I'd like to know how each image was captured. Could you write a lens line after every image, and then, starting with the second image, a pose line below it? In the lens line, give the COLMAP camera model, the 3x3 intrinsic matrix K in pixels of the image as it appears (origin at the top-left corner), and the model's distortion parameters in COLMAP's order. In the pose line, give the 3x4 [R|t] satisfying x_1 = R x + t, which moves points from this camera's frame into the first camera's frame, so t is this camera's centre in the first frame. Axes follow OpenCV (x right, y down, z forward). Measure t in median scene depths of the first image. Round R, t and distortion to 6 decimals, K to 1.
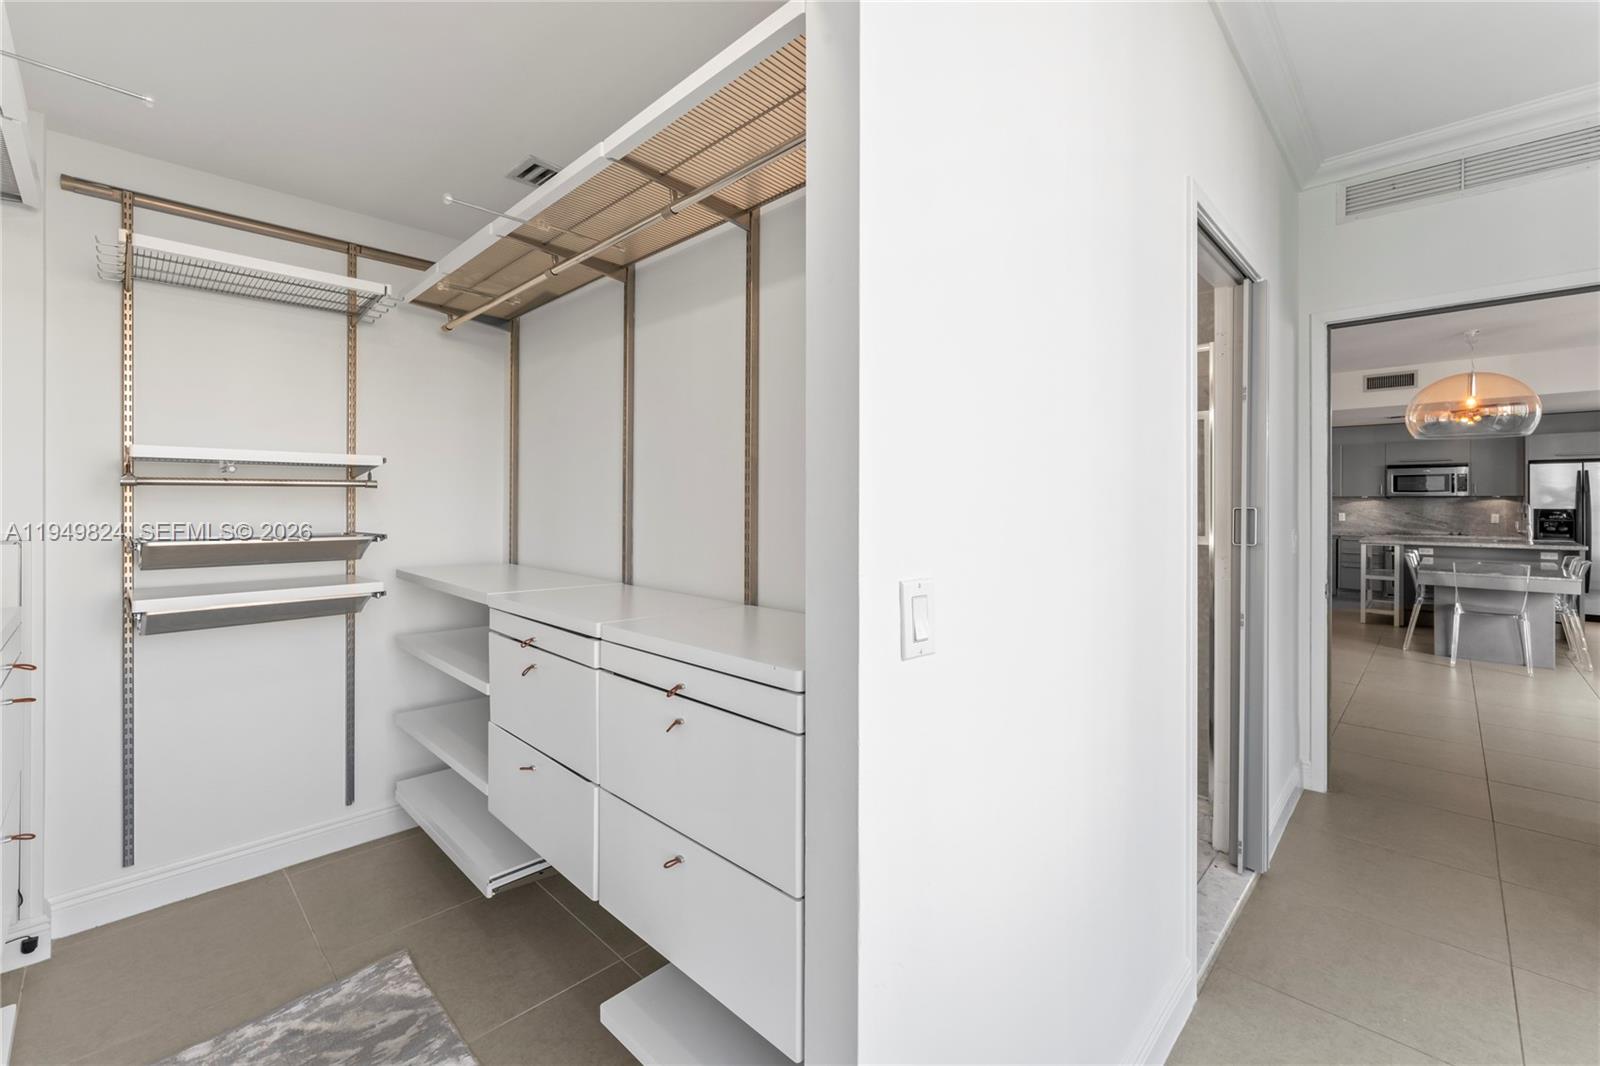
lens RADIAL K [[659.0, 0, 790.6], [0, 659.0, 502.4], [0, 0, 1]] dist [0.000974, -0.000011]
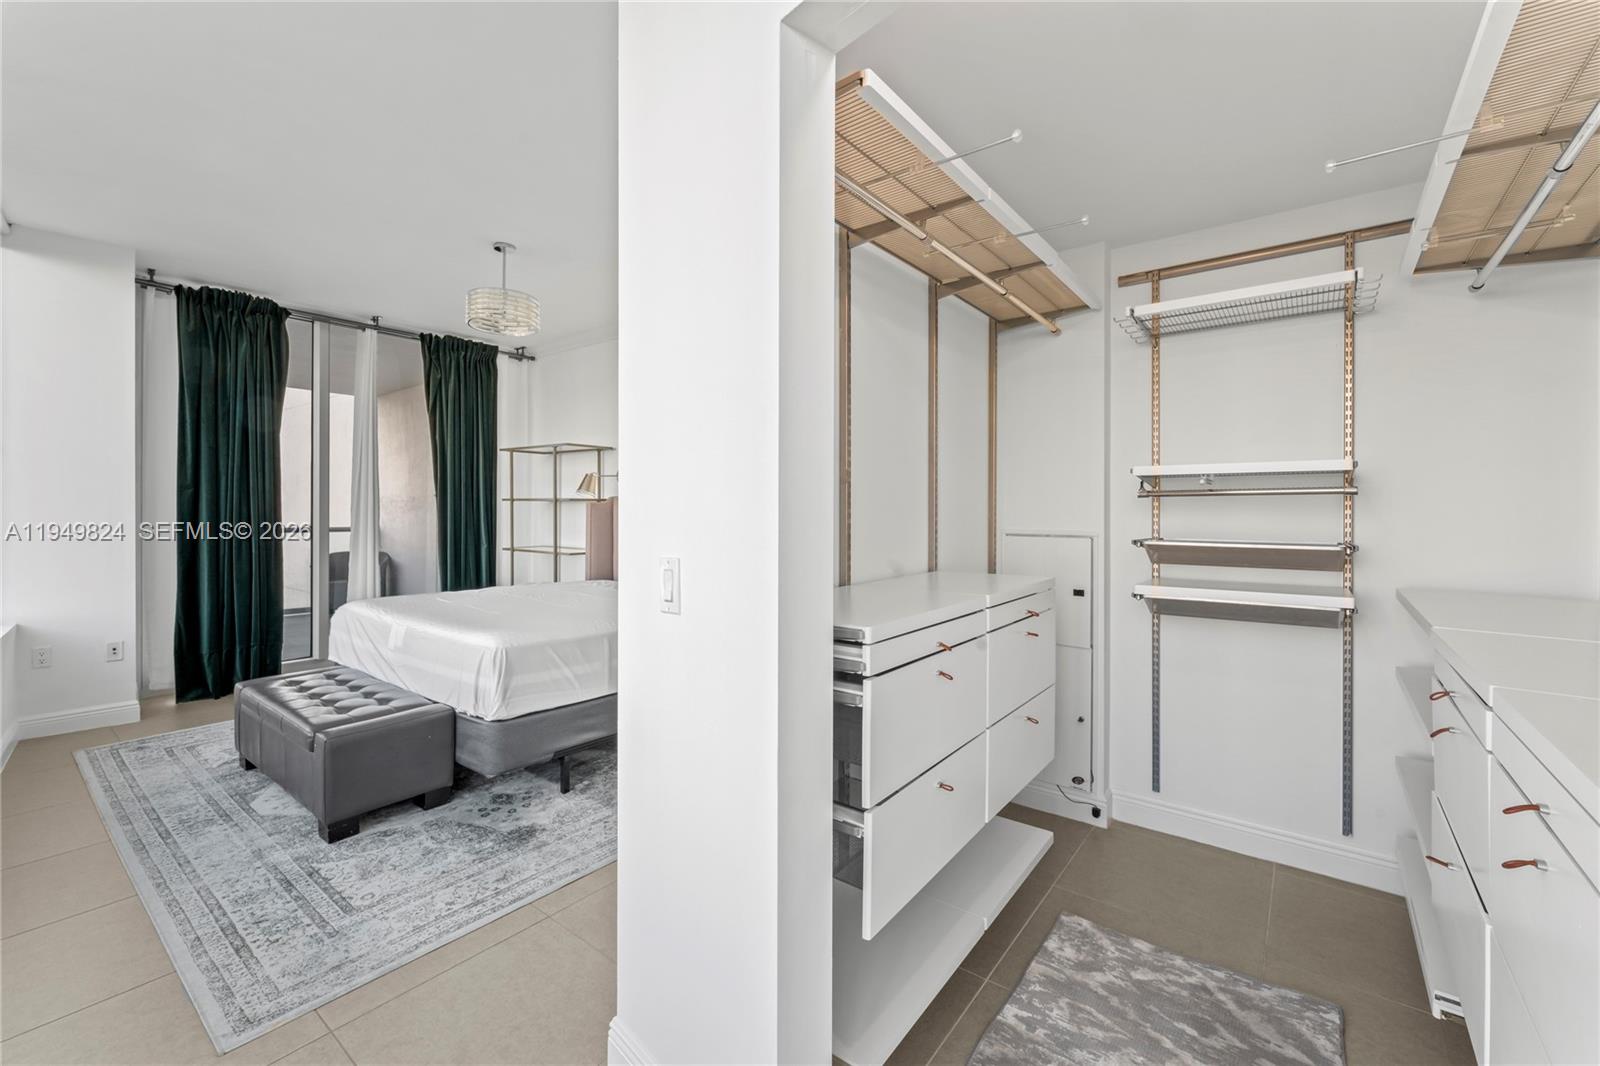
lens RADIAL K [[666.3, 0, 795.5], [0, 666.3, 509.0], [0, 0, 1]] dist [-0.000302, 0.000003]
pose [[0.122226, -0.003947, -0.992494, 0.232681], [-0.001721, 0.999990, -0.004189, 0.004167], [0.992501, 0.002220, 0.122218, 0.152178]]
